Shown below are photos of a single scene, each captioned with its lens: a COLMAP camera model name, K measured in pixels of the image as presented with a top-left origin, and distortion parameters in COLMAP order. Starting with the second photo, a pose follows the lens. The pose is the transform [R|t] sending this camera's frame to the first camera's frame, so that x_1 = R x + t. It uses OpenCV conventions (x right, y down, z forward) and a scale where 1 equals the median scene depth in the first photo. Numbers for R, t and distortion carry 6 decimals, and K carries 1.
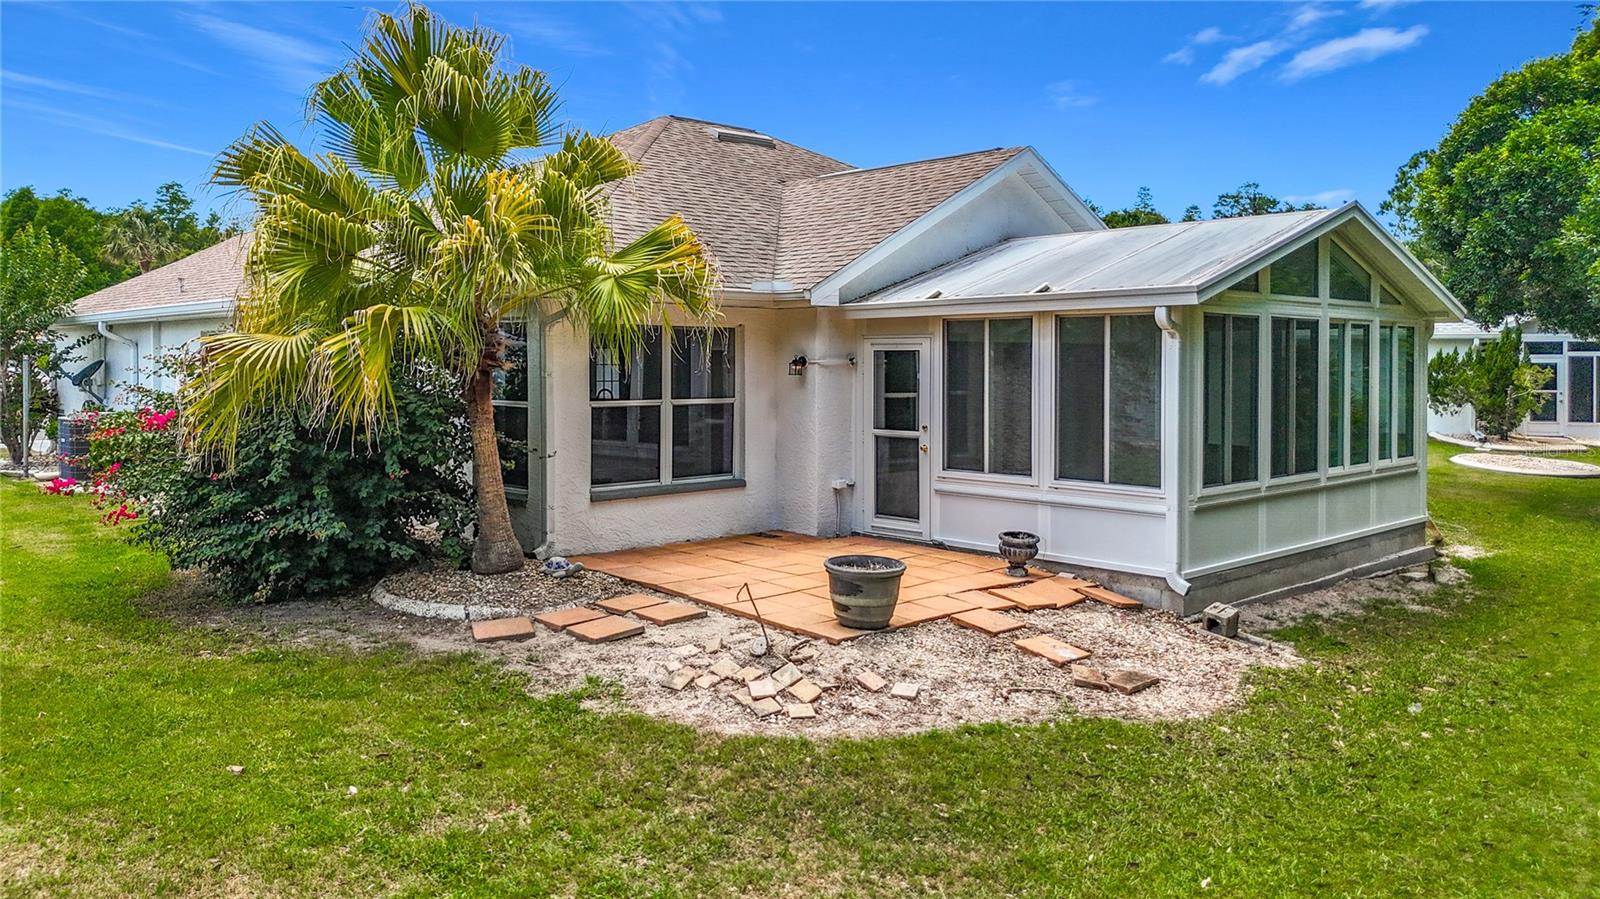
lens RADIAL K [[1194.4, 0, 809.4], [0, 1194.4, 363.3], [0, 0, 1]] dist [0.075944, -0.078199]
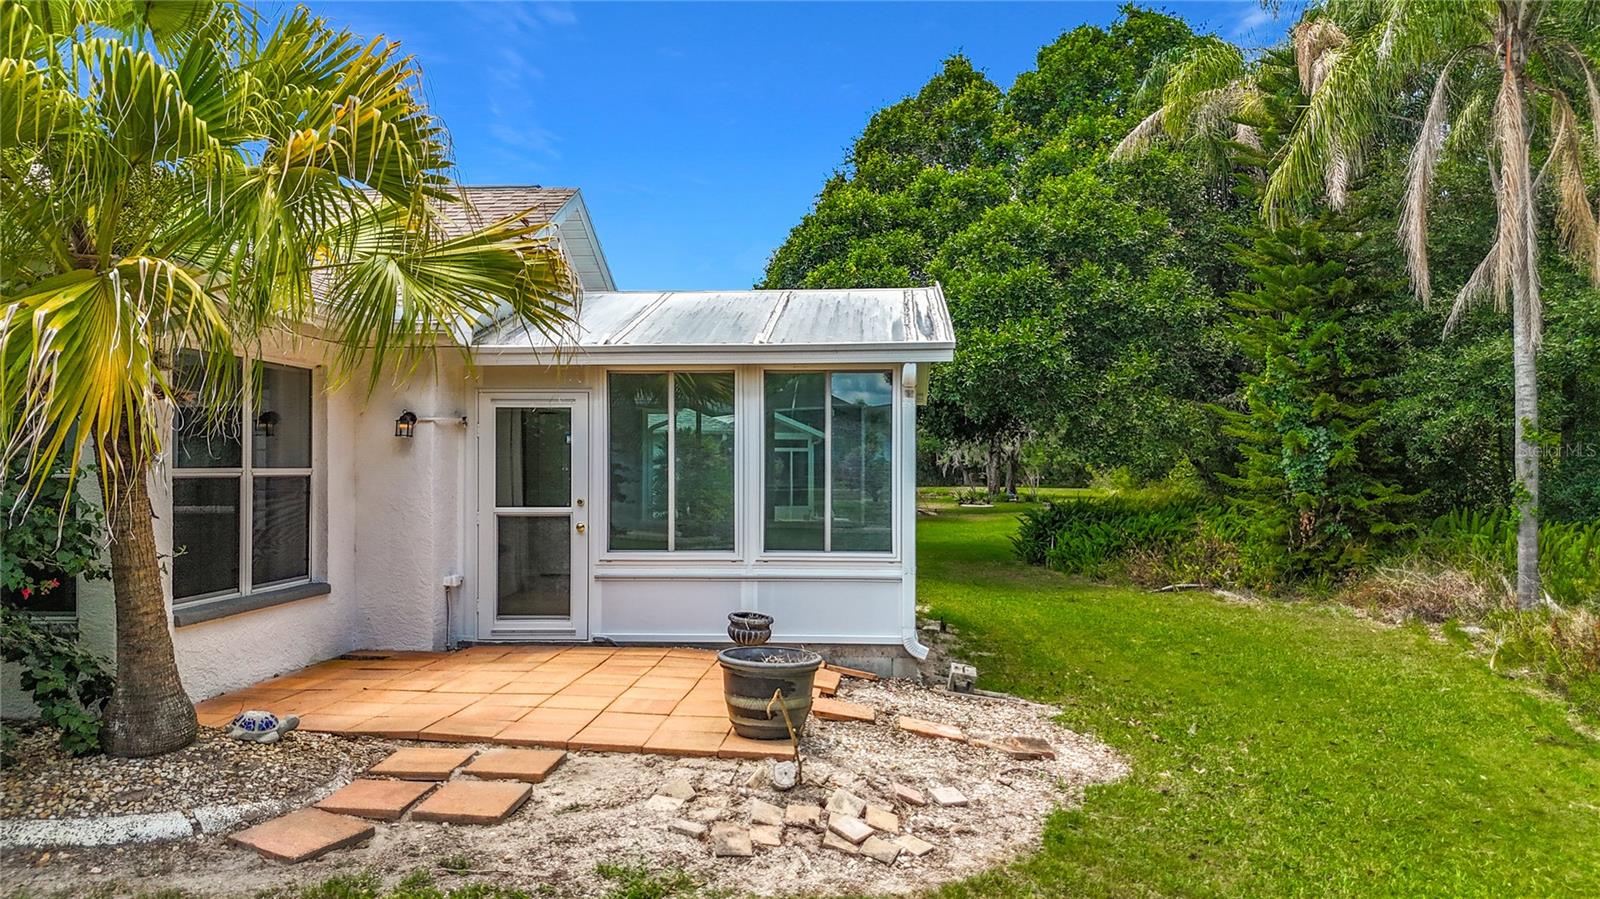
lens RADIAL K [[1196.1, 0, 800.0], [0, 1196.1, 449.5], [0, 0, 1]] dist [0.093604, -0.109475]
pose [[0.745256, 0.007601, 0.666735, -0.391951], [0.003942, 0.999867, -0.015805, 0.036310], [-0.666767, 0.014407, 0.745127, 0.327752]]
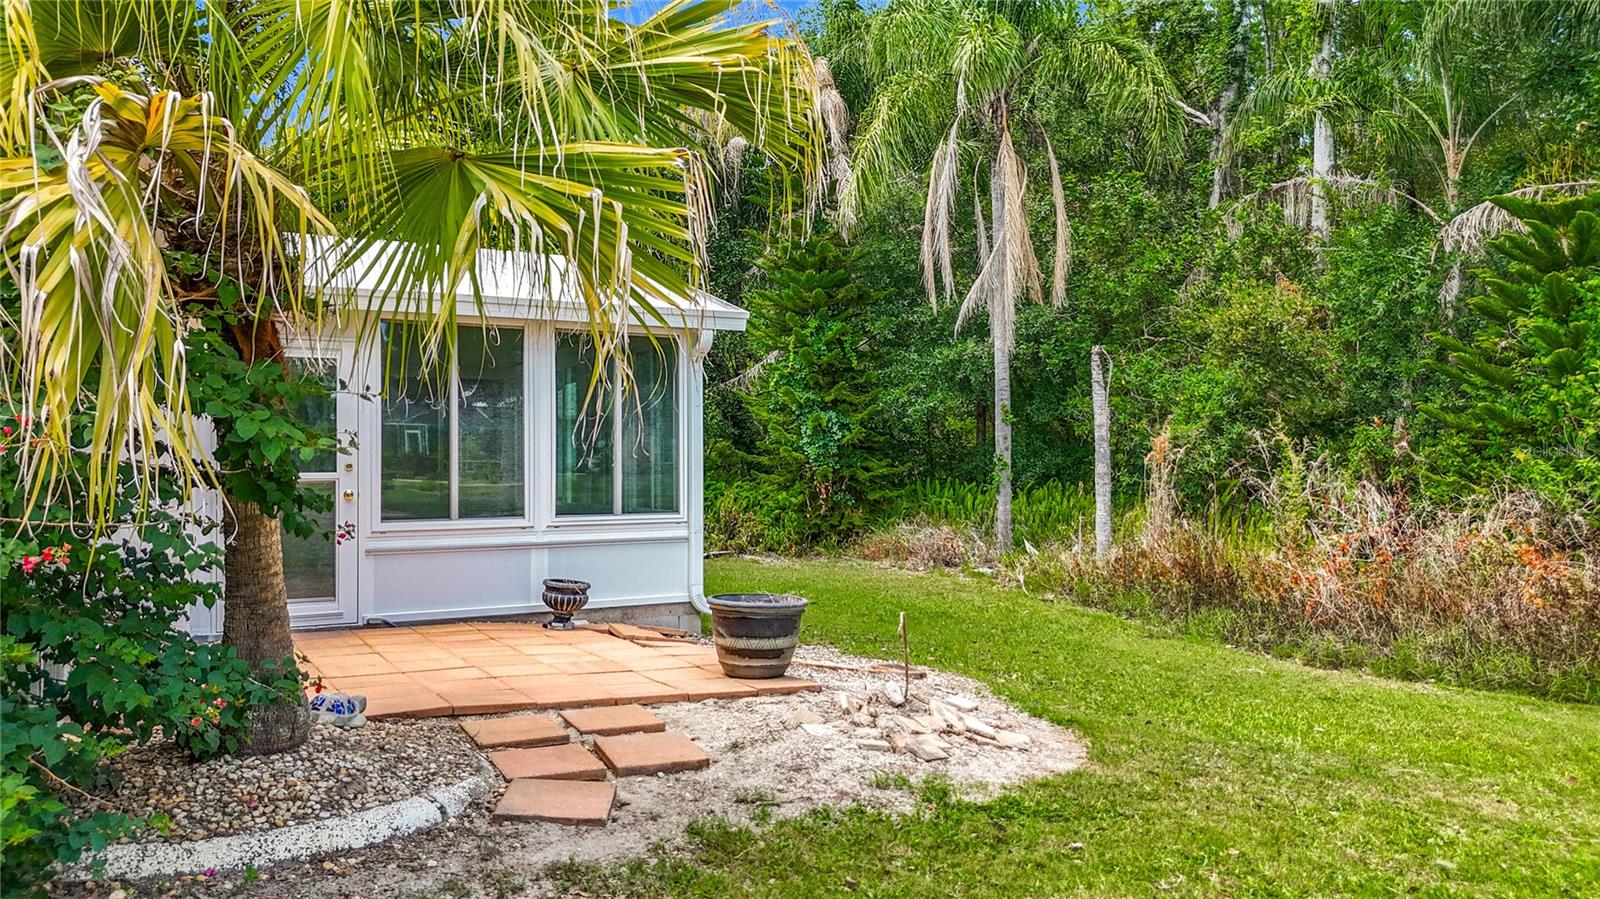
lens RADIAL K [[1203.0, 0, 812.9], [0, 1203.0, 446.3], [0, 0, 1]] dist [0.075428, -0.109779]
pose [[0.252719, 0.008373, 0.967503, -0.618647], [0.006490, 0.999925, -0.010349, 0.059248], [-0.967518, 0.008894, 0.252646, 0.628325]]
